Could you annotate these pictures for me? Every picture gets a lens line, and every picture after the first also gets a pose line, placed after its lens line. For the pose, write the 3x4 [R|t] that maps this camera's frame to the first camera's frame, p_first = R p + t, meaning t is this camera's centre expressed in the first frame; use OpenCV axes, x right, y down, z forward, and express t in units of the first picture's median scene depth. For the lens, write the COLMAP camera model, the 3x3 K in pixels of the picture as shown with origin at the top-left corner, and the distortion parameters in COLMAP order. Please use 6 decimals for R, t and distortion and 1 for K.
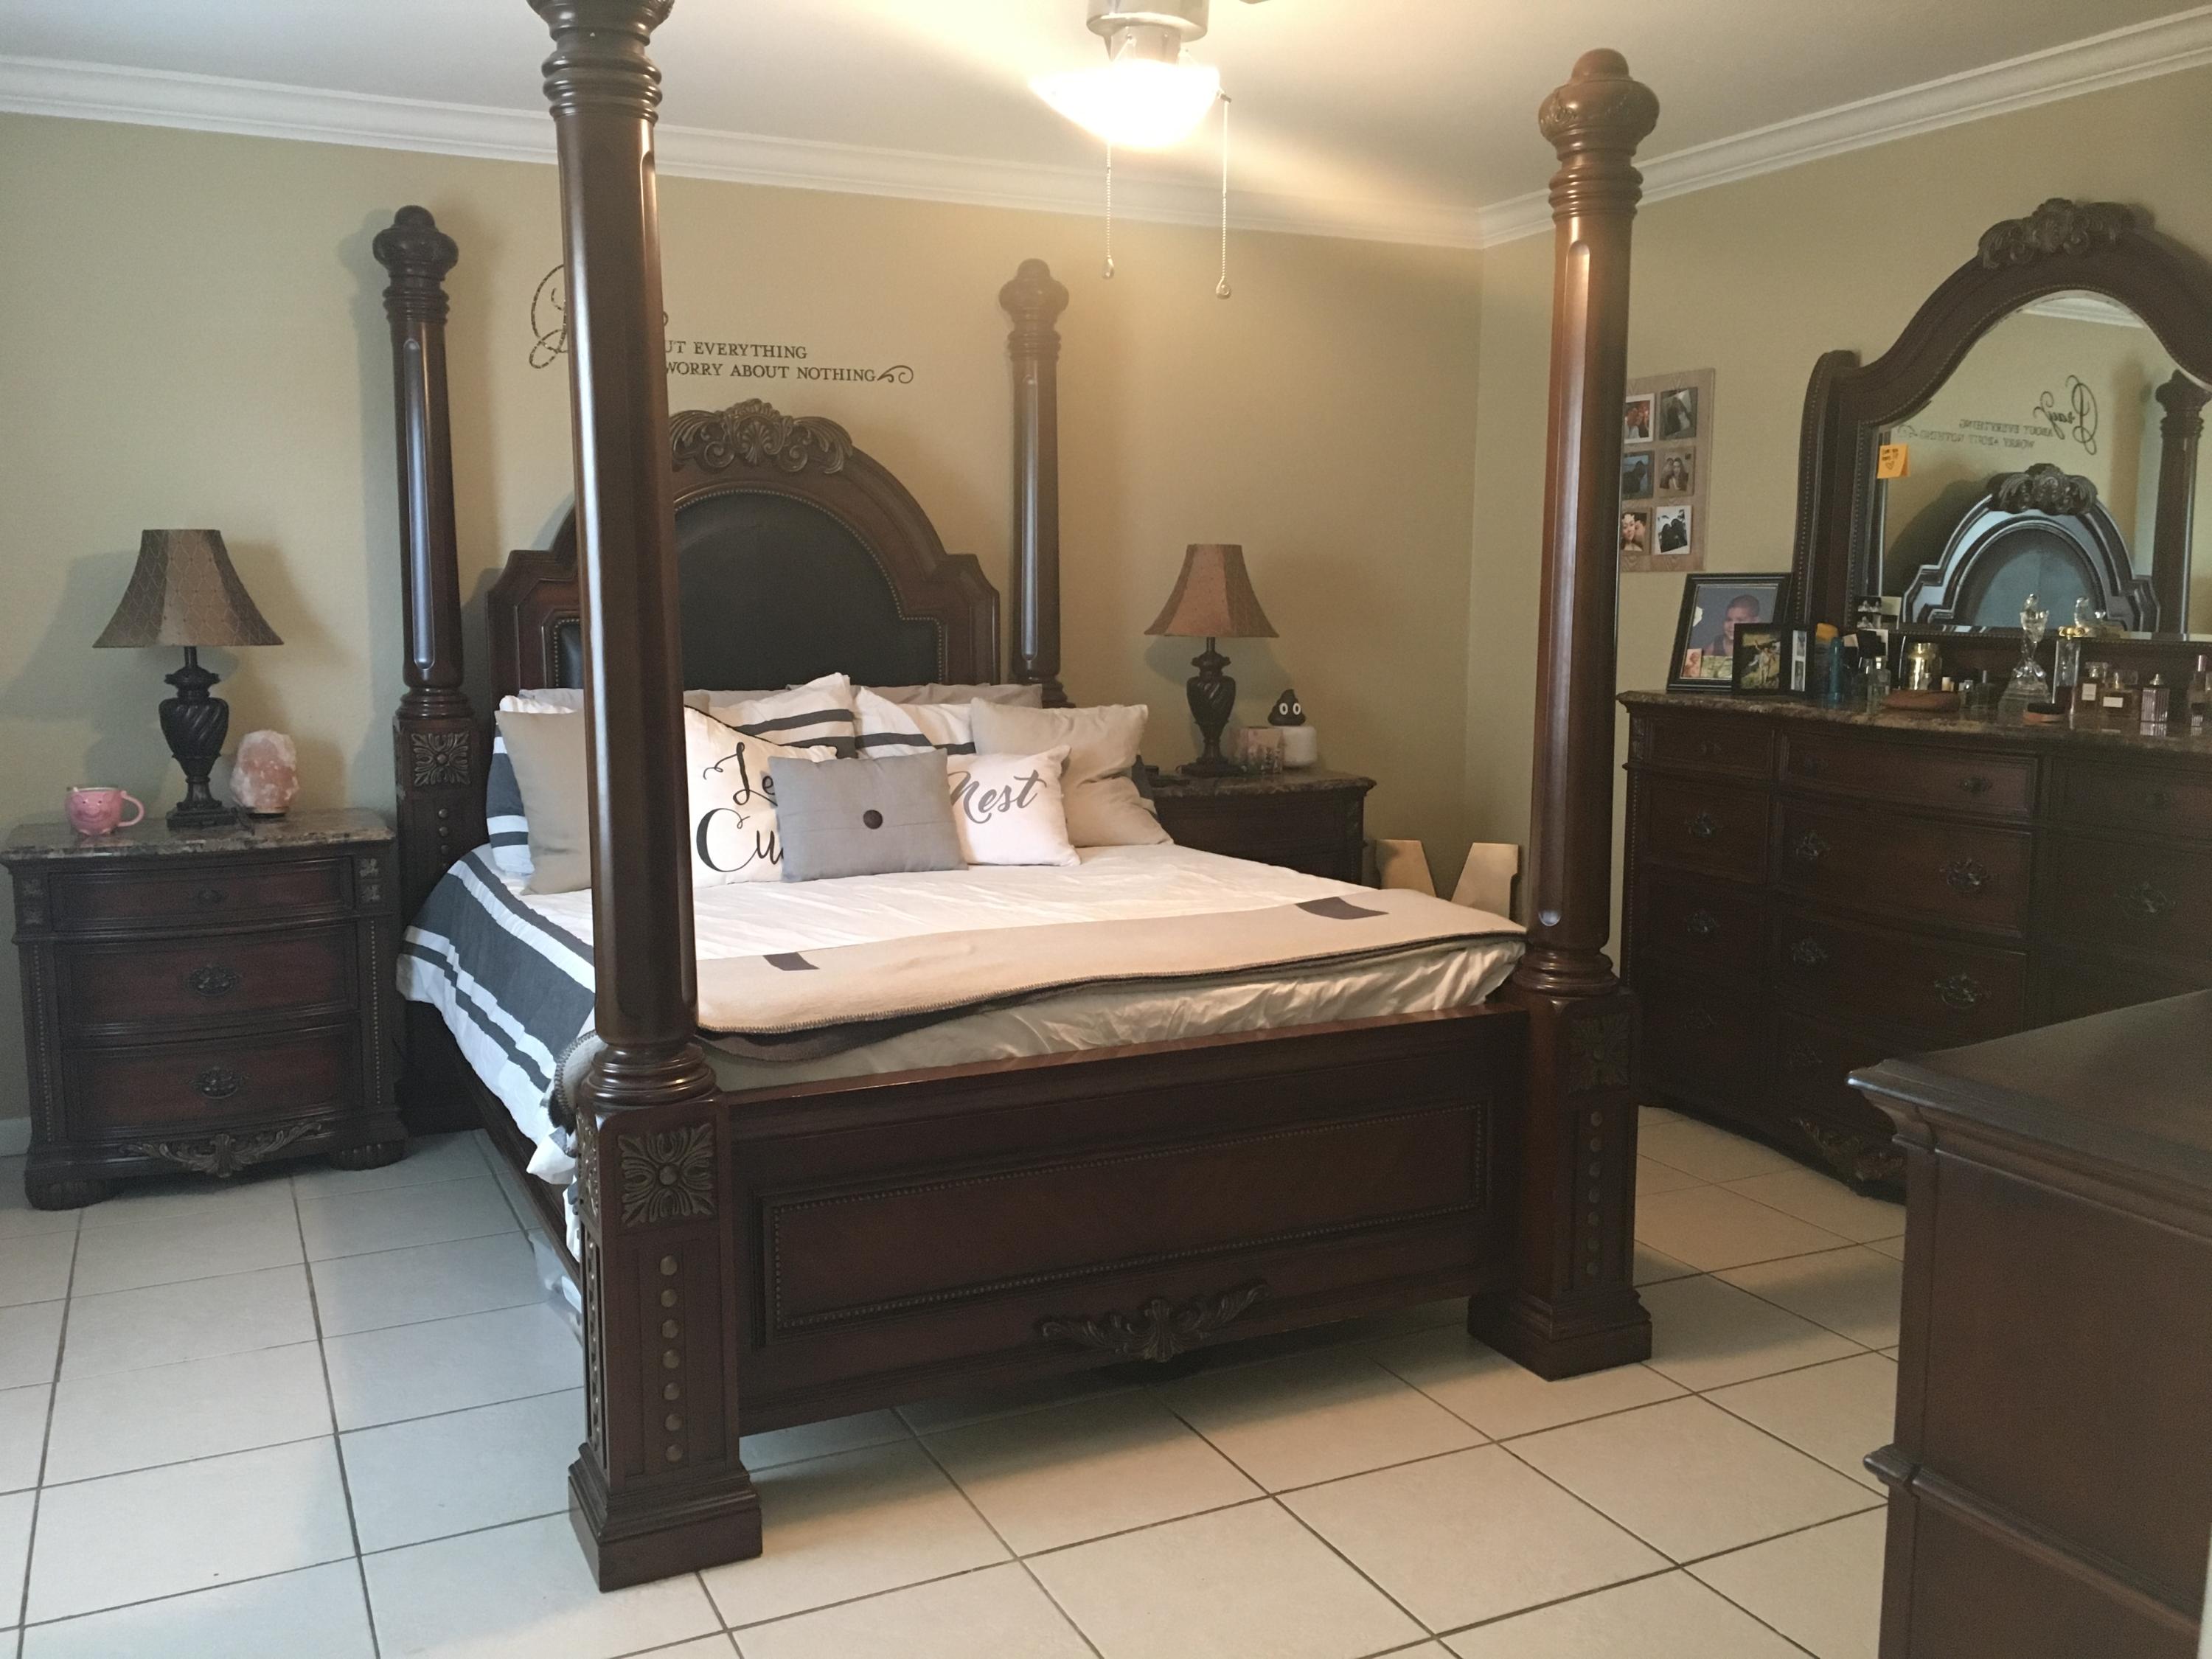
lens RADIAL K [[1874.0, 0, 1097.9], [0, 1874.0, 833.9], [0, 0, 1]] dist [0.088637, -0.126367]
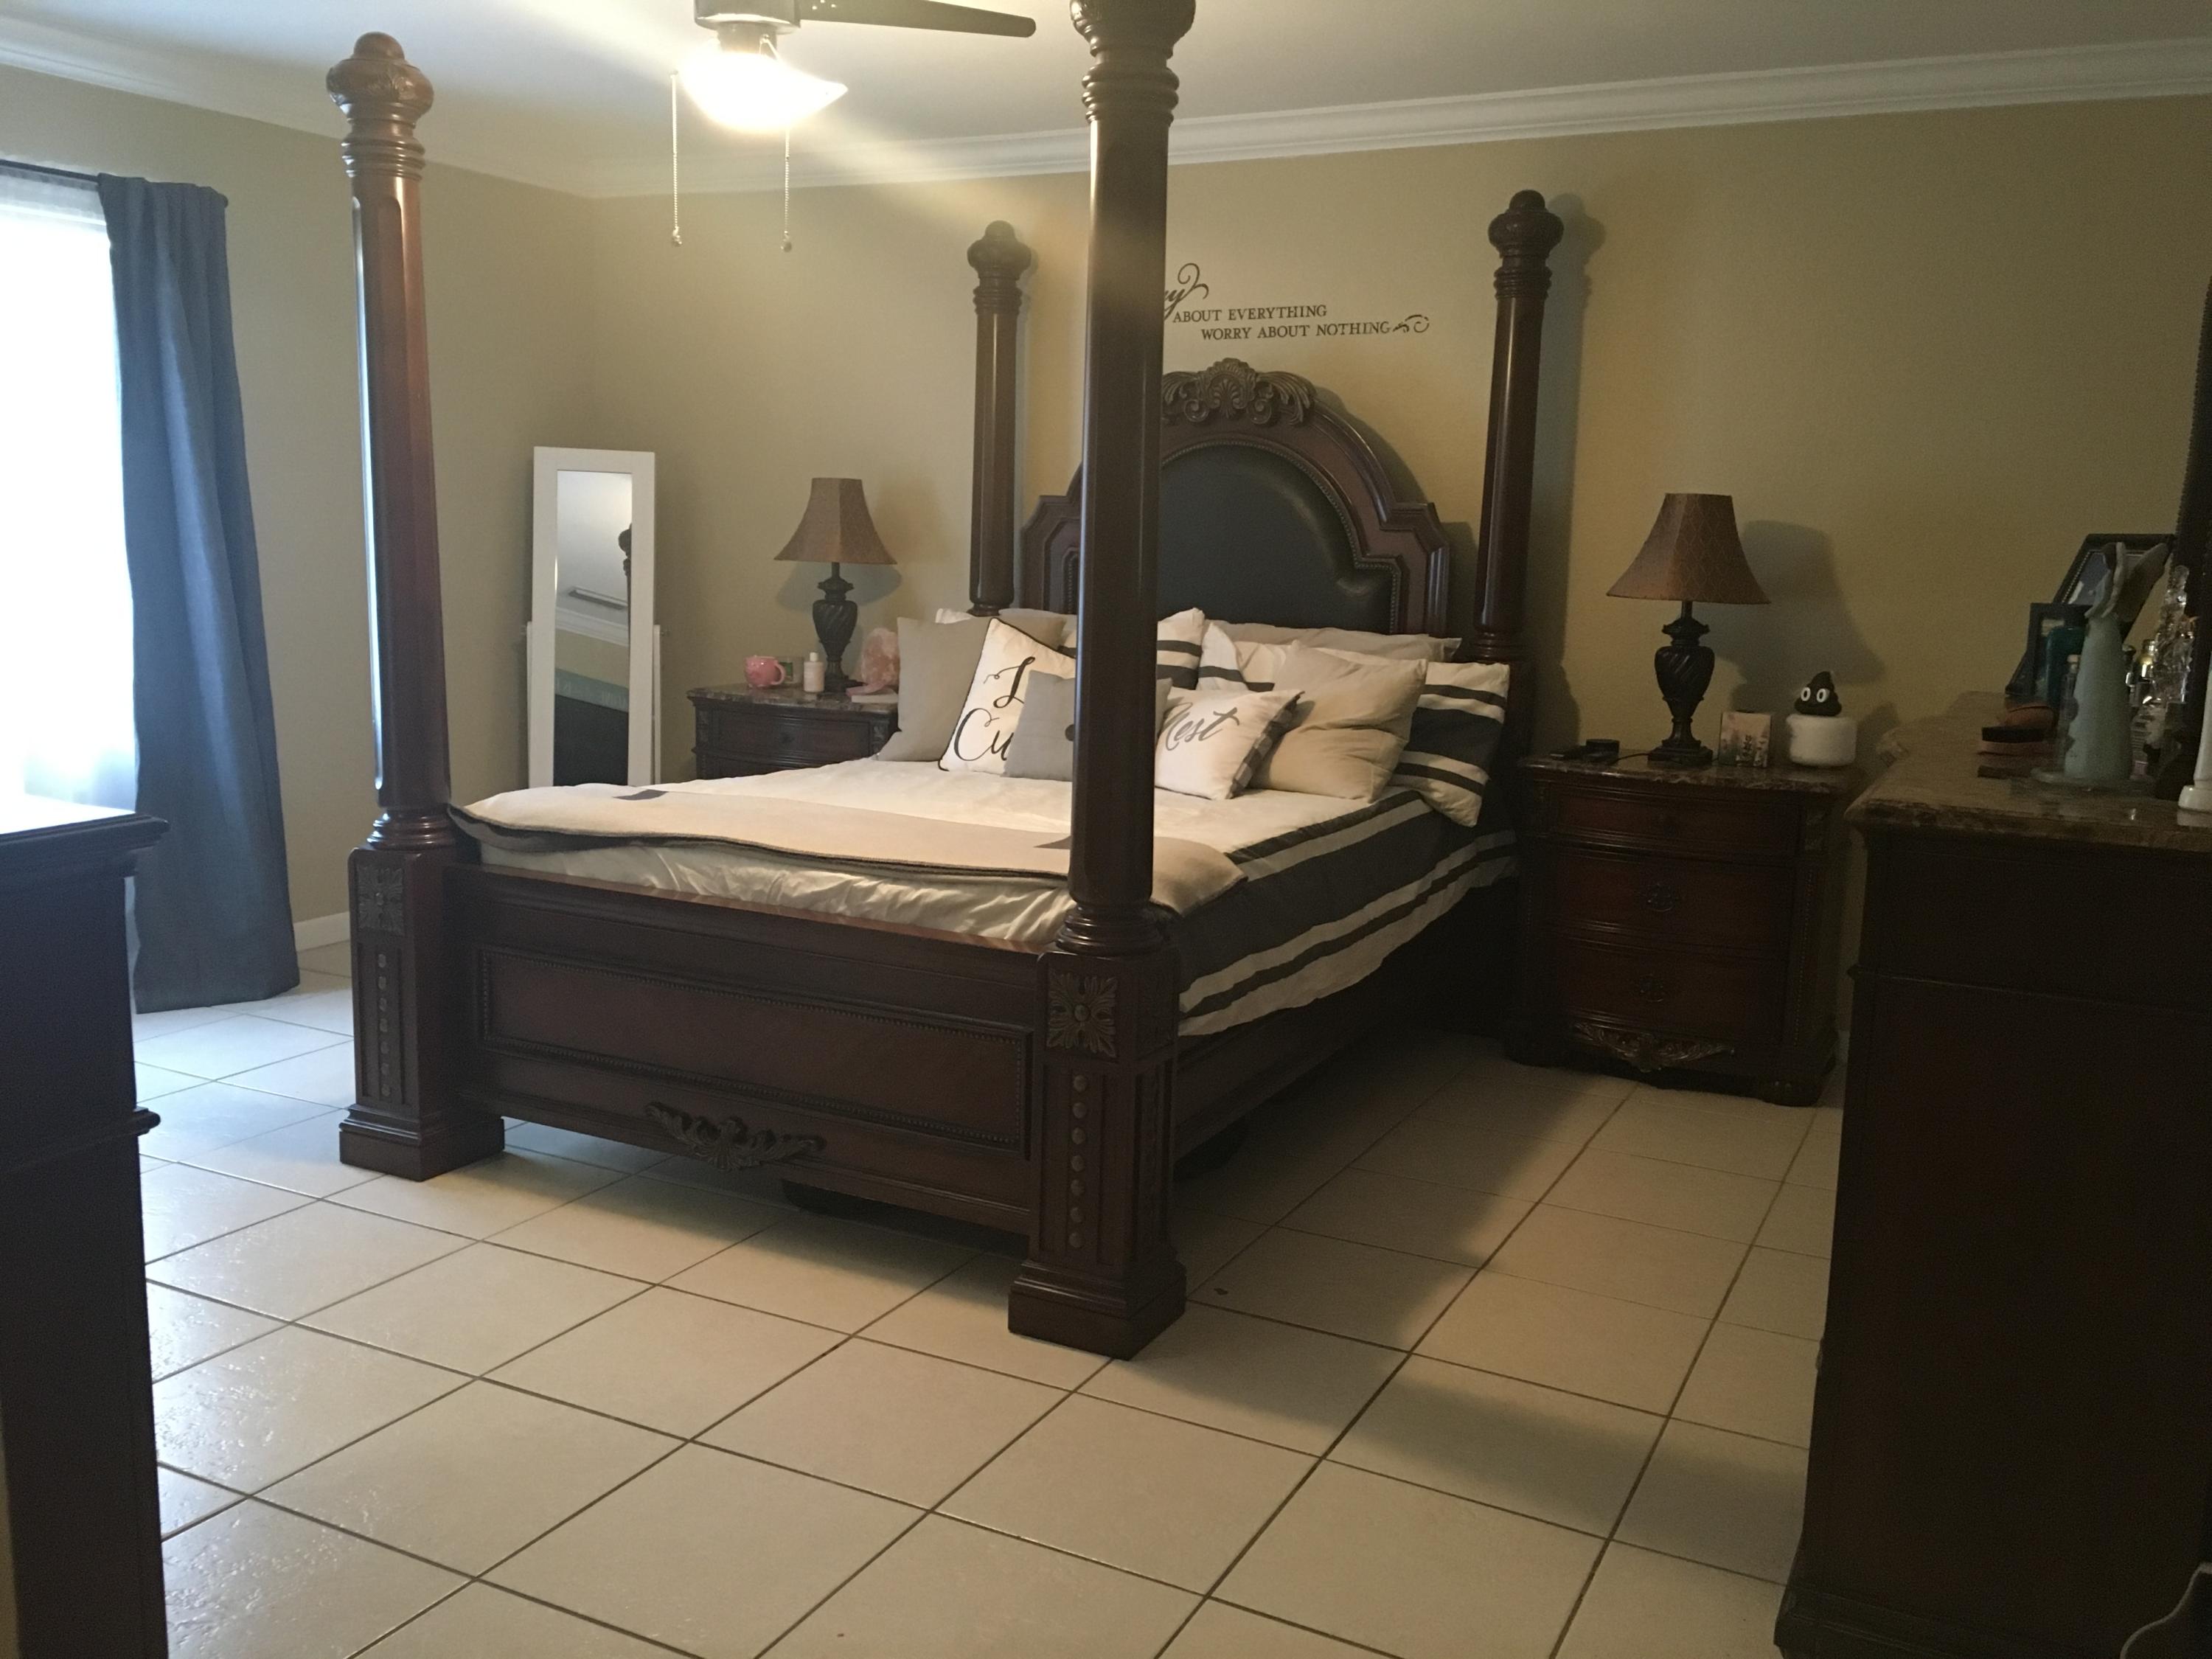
lens RADIAL K [[1874.0, 0, 1099.0], [0, 1874.0, 831.3], [0, 0, 1]] dist [0.088637, -0.126367]
pose [[0.601480, 0.144583, -0.785696, 0.796819], [-0.137913, 0.987513, 0.076143, -0.037837], [0.786894, 0.062559, 0.613909, 0.337506]]
